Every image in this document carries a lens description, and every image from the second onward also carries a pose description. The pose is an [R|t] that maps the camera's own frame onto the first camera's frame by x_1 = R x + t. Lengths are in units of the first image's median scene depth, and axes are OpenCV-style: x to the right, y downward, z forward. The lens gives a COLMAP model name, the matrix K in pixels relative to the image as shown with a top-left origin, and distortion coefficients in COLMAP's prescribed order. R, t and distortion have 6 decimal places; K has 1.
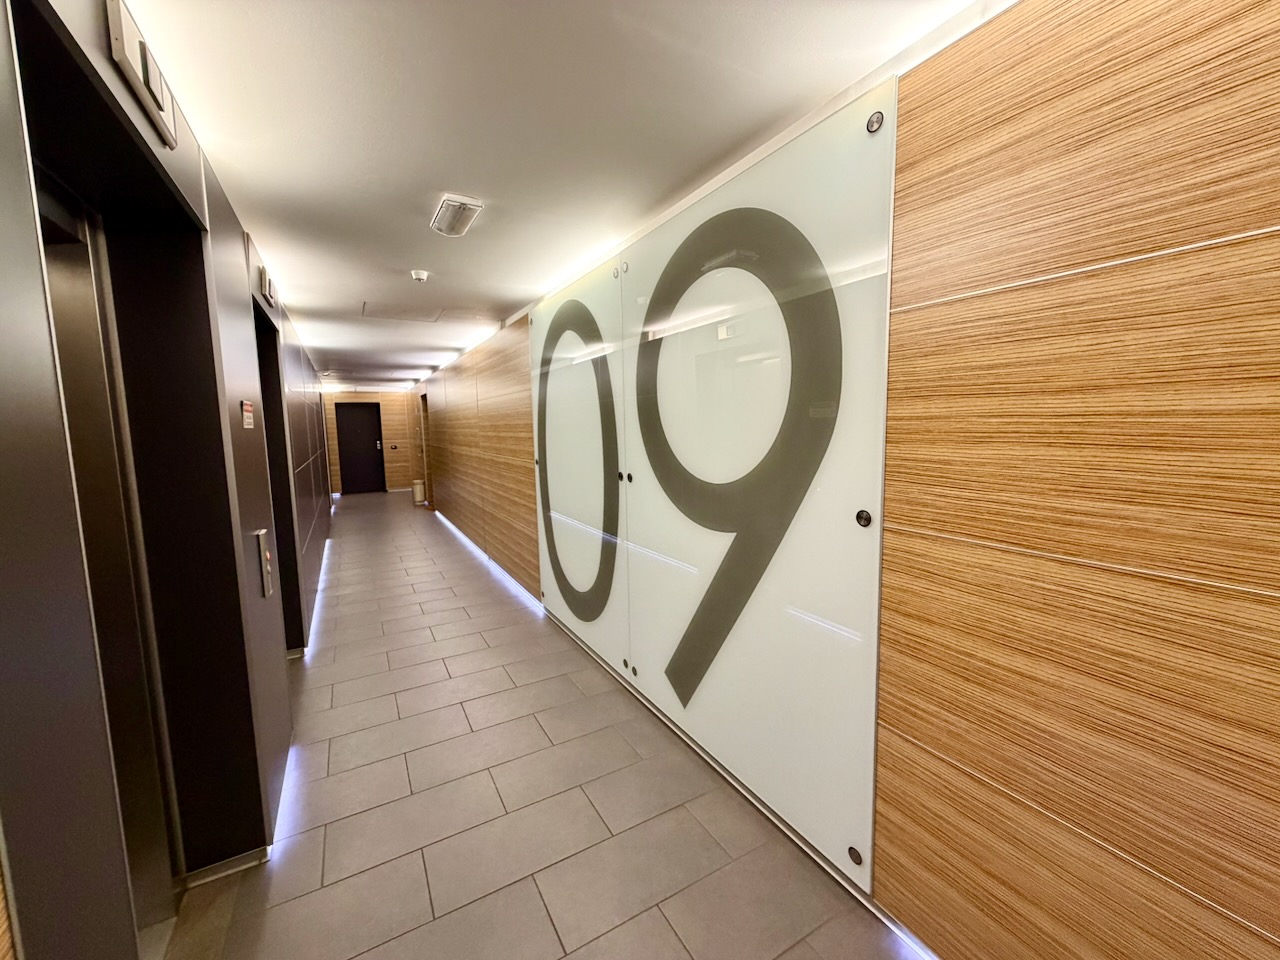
lens RADIAL K [[511.6, 0, 640.4], [0, 511.6, 479.9], [0, 0, 1]] dist [0.002787, 0.000311]
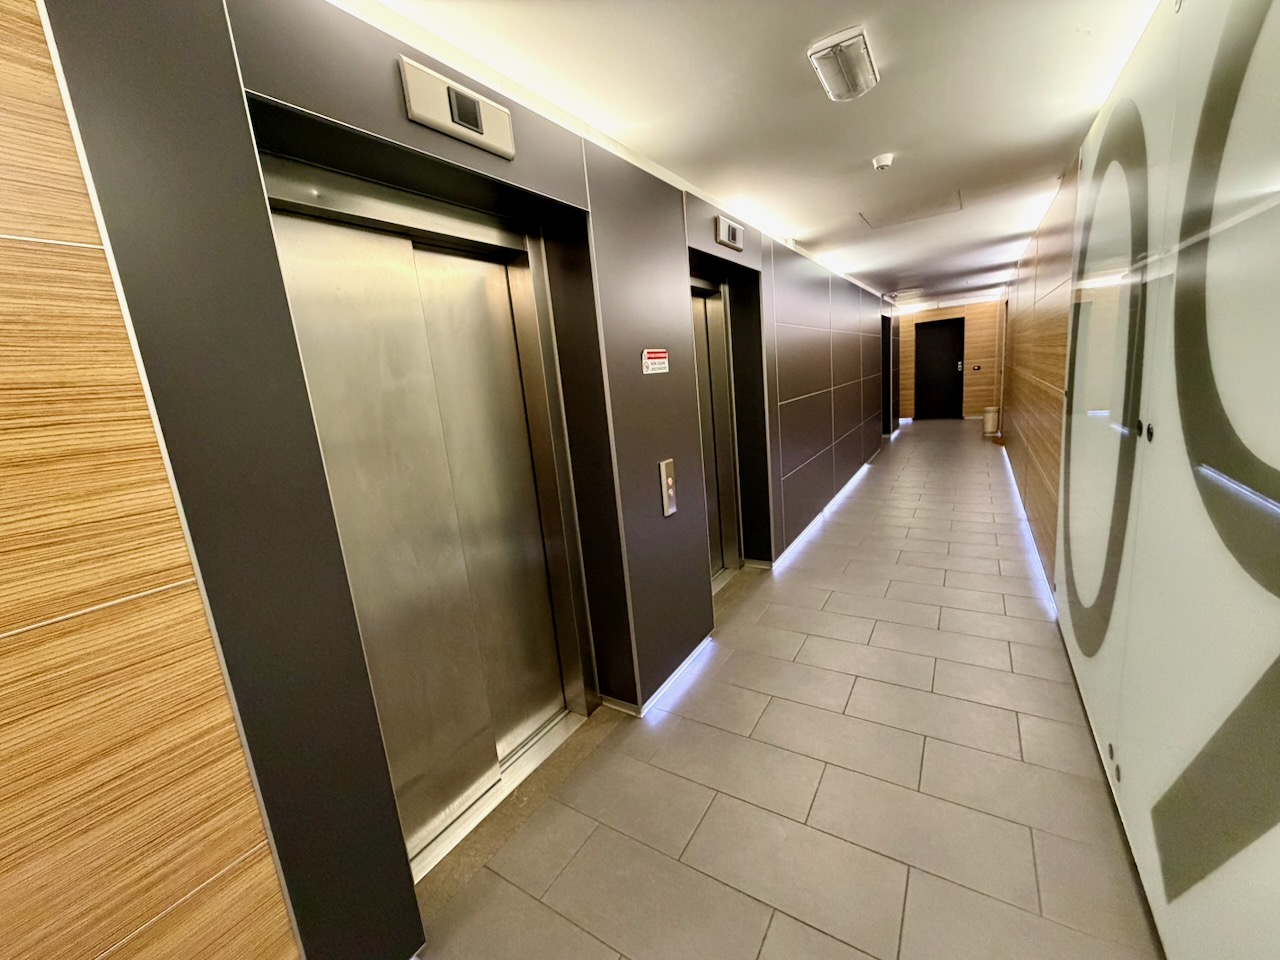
lens RADIAL K [[511.6, 0, 639.2], [0, 511.6, 481.0], [0, 0, 1]] dist [0.002787, 0.000311]
pose [[0.459755, 0.151076, -0.875101, 0.058545], [-0.013185, 0.986476, 0.163377, -0.009965], [0.887948, -0.063575, 0.455529, 0.086964]]
